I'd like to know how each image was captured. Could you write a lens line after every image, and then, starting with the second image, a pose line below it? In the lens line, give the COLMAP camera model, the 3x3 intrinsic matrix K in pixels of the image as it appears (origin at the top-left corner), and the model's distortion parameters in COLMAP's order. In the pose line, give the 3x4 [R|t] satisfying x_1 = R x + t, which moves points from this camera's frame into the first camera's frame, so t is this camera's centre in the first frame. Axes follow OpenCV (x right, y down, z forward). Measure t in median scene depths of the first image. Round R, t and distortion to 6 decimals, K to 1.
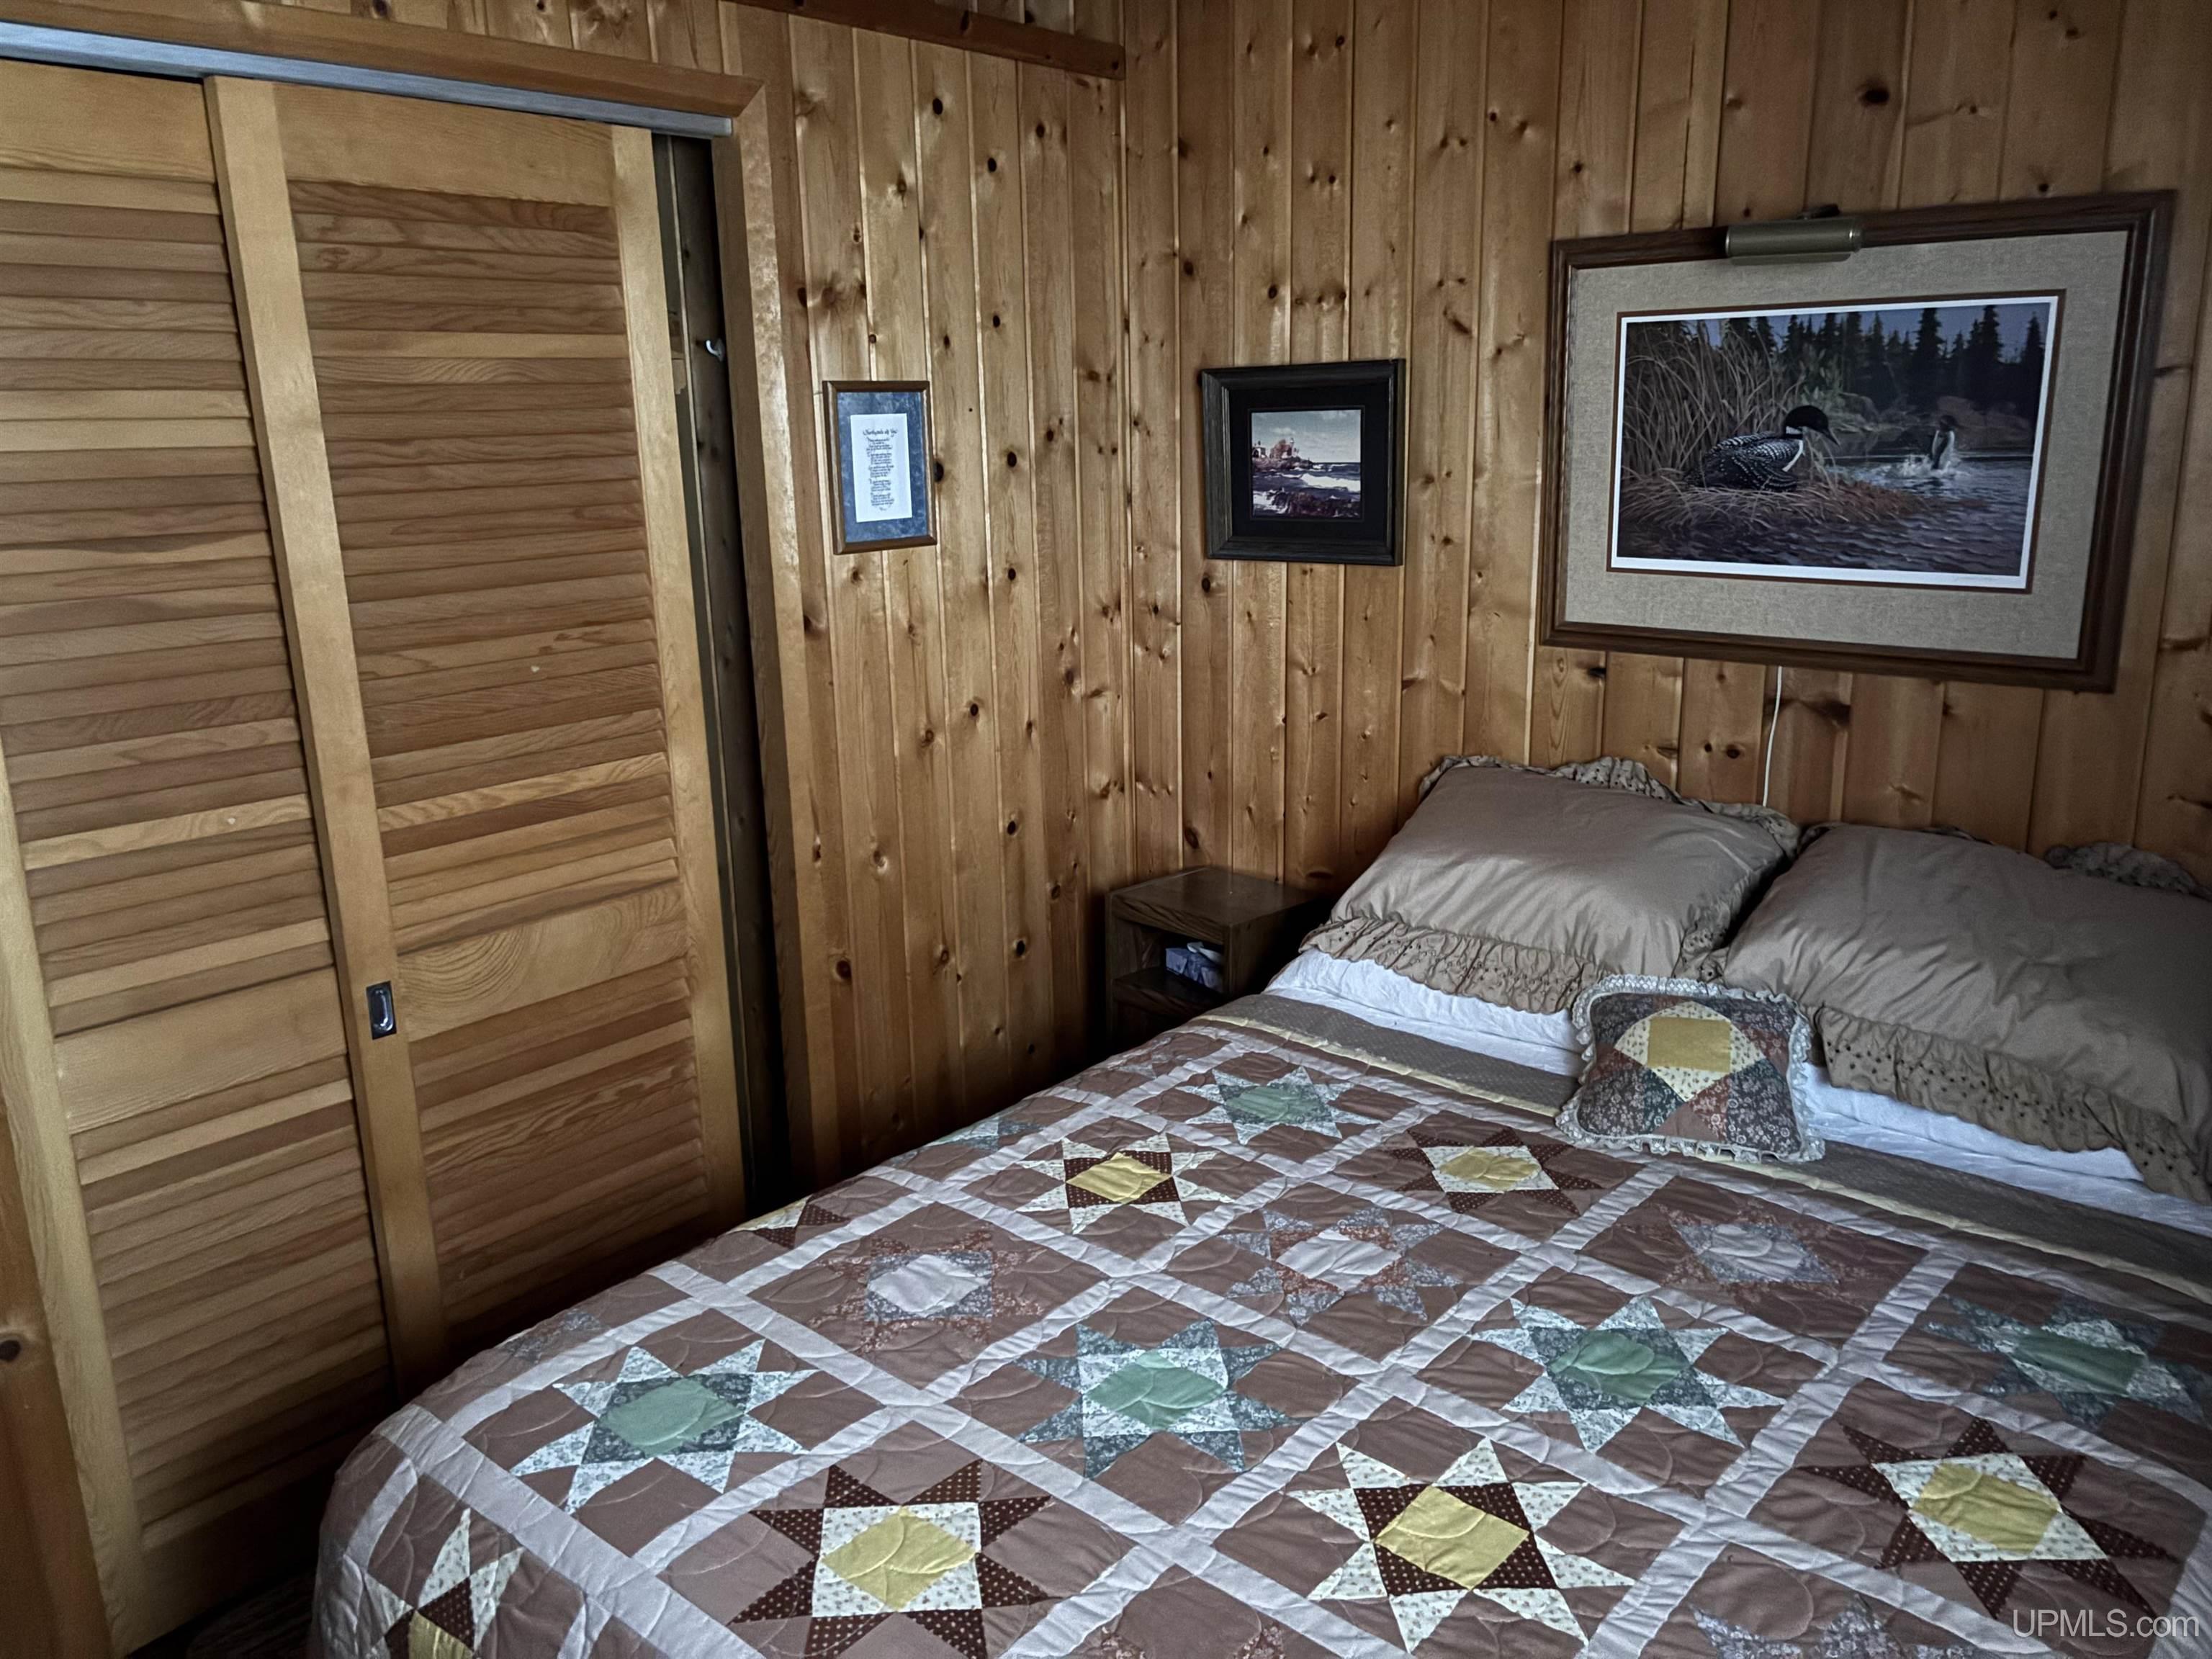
lens RADIAL K [[1662.9, 0, 1106.0], [0, 1662.9, 829.5], [0, 0, 1]] dist [0.039447, -0.003519]
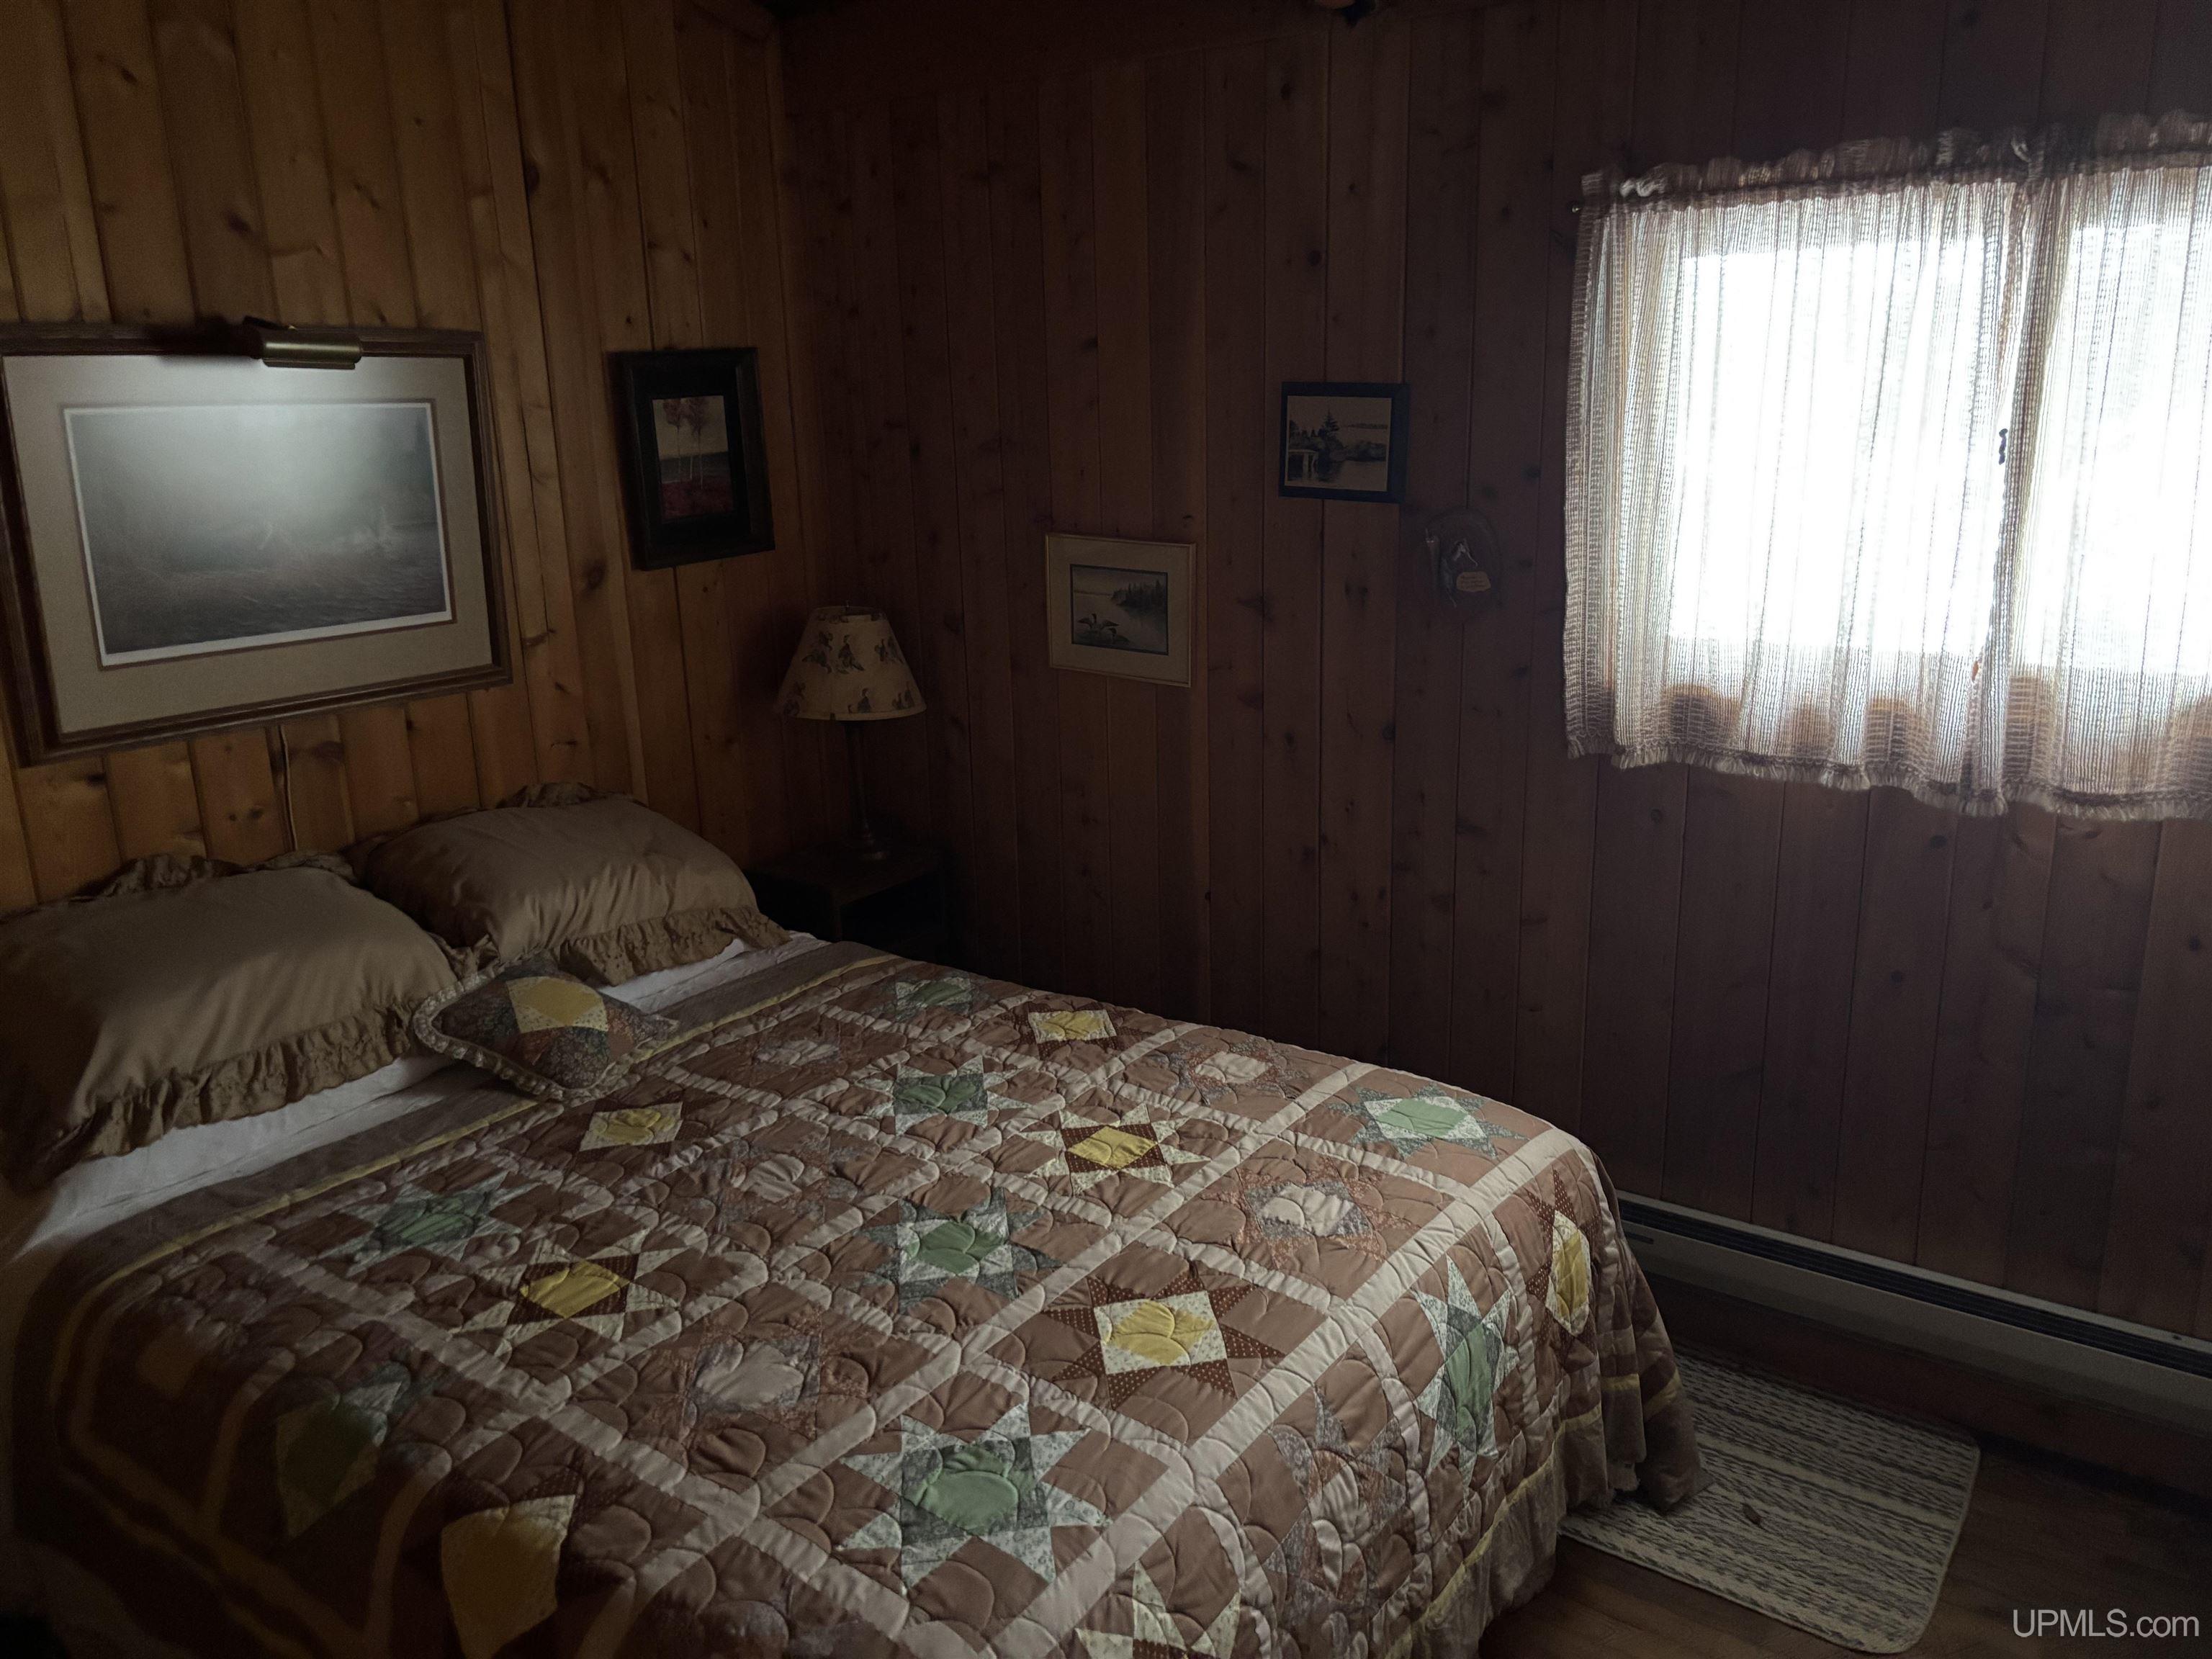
lens RADIAL K [[1662.9, 0, 1106.0], [0, 1662.9, 829.5], [0, 0, 1]] dist [0.039447, -0.003519]
pose [[-0.088593, -0.238266, 0.967151, -0.925453], [0.276624, 0.926889, 0.253686, -0.206807], [-0.956886, 0.290012, -0.016206, 0.655644]]
